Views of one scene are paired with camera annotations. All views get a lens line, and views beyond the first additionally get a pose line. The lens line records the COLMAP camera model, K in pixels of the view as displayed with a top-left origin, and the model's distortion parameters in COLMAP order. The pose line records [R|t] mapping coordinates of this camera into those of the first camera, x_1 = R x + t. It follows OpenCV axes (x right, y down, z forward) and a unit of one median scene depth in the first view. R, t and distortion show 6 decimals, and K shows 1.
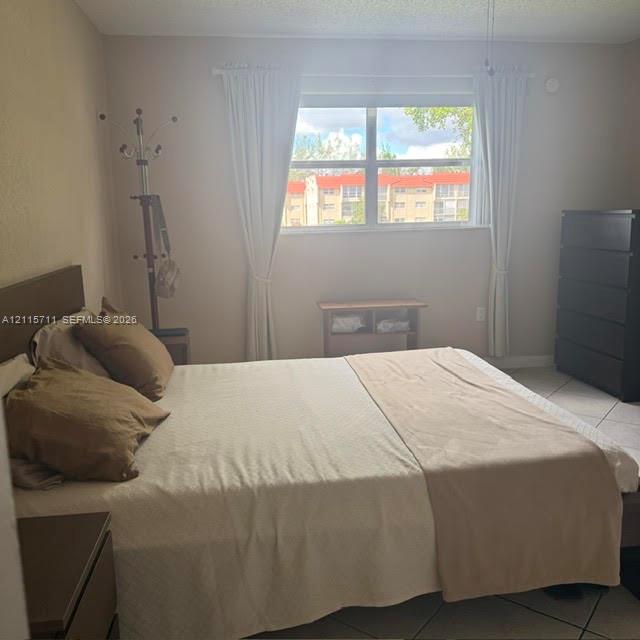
lens RADIAL K [[600.1, 0, 320.1], [0, 600.1, 332.4], [0, 0, 1]] dist [0.114313, -0.189378]
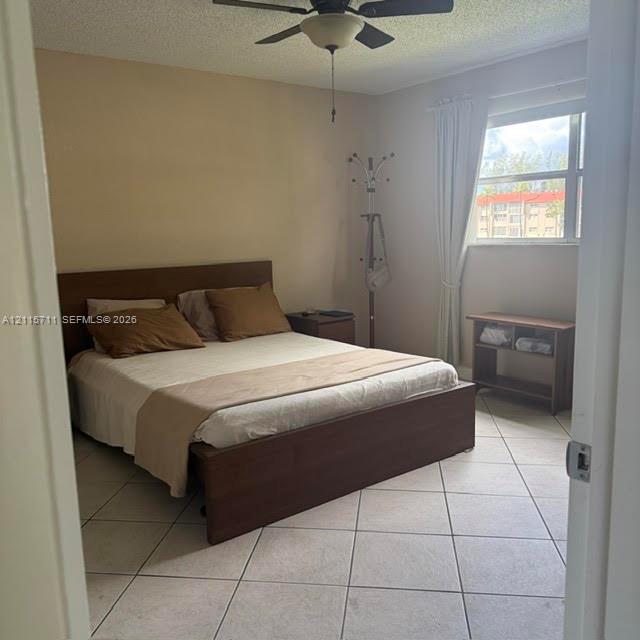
lens RADIAL K [[600.1, 0, 320.1], [0, 600.1, 332.4], [0, 0, 1]] dist [0.114313, -0.189378]
pose [[0.488085, 0.158938, -0.858202, 0.799021], [-0.163237, 0.982553, 0.089130, -0.064488], [0.857395, 0.096588, 0.505514, 0.239057]]
